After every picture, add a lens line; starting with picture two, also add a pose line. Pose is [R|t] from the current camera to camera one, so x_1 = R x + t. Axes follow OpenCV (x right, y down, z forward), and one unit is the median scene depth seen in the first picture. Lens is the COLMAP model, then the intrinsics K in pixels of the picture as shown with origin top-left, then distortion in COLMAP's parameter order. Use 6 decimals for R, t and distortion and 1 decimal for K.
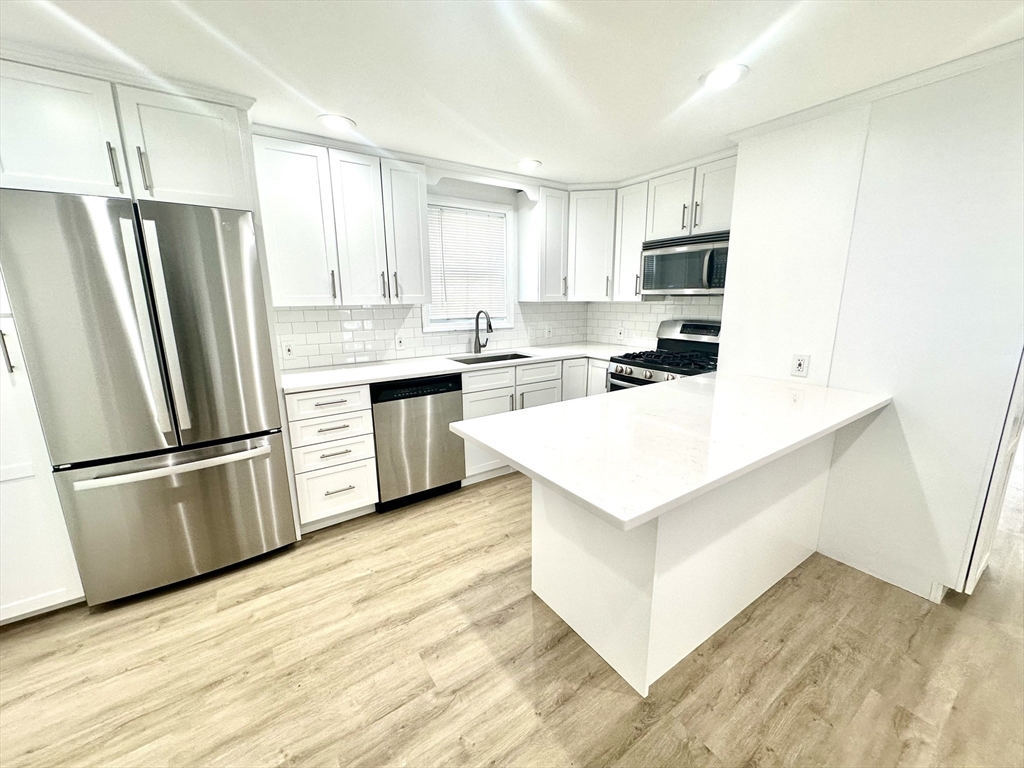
lens RADIAL K [[409.4, 0, 522.6], [0, 409.4, 386.7], [0, 0, 1]] dist [-0.000029, 0.000013]
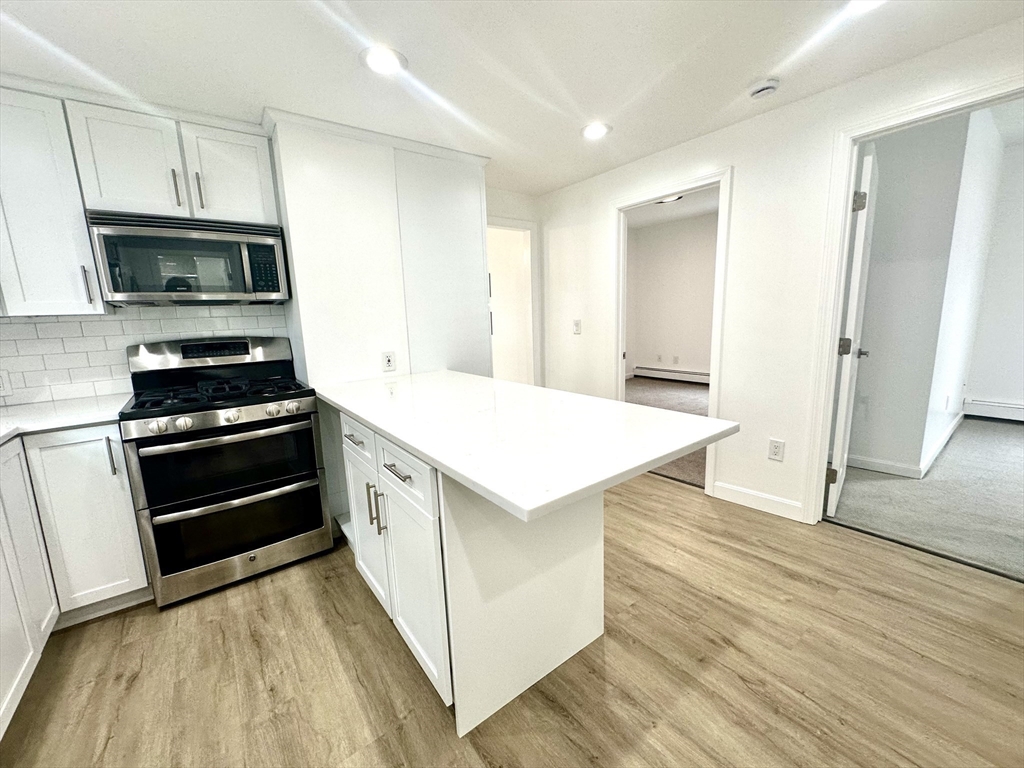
lens RADIAL K [[409.4, 0, 509.1], [0, 409.4, 386.1], [0, 0, 1]] dist [-0.000029, 0.000013]
pose [[-0.031134, -0.158030, 0.986943, -0.444180], [0.259535, 0.952275, 0.160666, -0.081486], [-0.965232, 0.261149, 0.011366, 0.682850]]
